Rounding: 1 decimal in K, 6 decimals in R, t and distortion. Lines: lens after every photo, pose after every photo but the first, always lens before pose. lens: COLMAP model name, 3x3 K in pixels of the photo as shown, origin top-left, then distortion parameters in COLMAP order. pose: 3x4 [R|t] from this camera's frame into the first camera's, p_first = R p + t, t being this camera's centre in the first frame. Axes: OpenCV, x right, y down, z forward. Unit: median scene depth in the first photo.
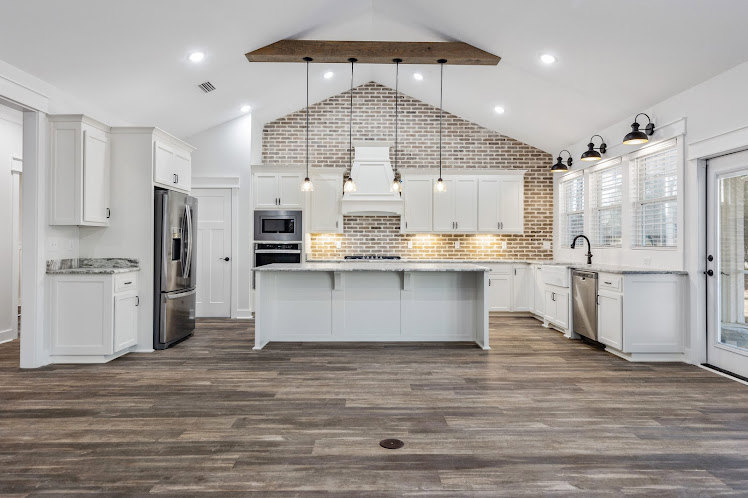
lens RADIAL K [[466.9, 0, 376.5], [0, 466.9, 237.4], [0, 0, 1]] dist [0.011264, -0.000416]
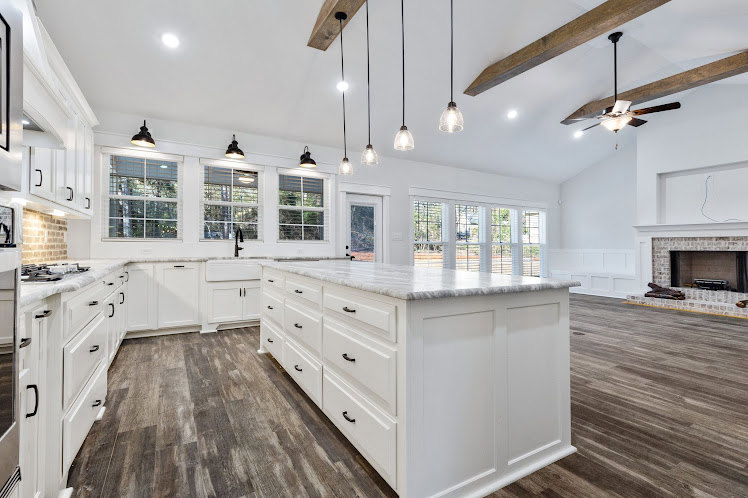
lens RADIAL K [[357.0, 0, 375.8], [0, 357.0, 249.1], [0, 0, 1]] dist [-0.005179, -0.000085]
pose [[-0.497334, -0.011196, 0.867487, -0.485452], [-0.018369, 0.999828, 0.002373, 0.037592], [-0.867365, -0.014755, -0.497454, 1.390334]]
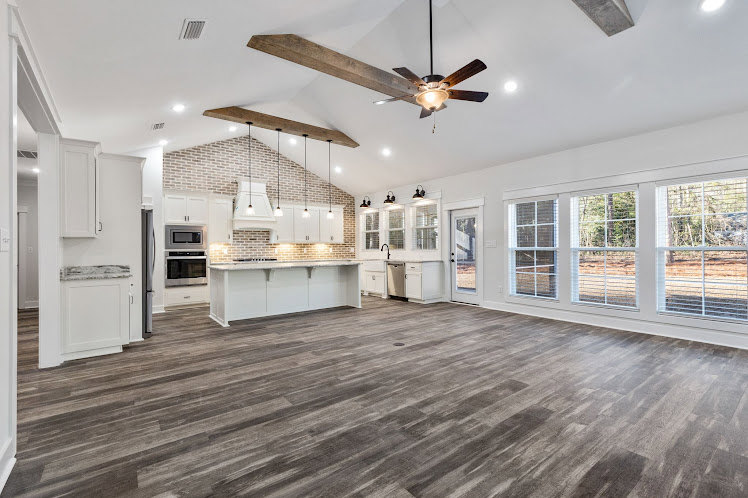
lens RADIAL K [[342.8, 0, 373.6], [0, 342.8, 246.7], [0, 0, 1]] dist [0.006209, 0.000623]
pose [[0.797147, -0.008198, 0.603729, -0.530330], [0.005101, 0.999964, 0.006843, -0.004609], [-0.603764, -0.002375, 0.797160, -0.085748]]
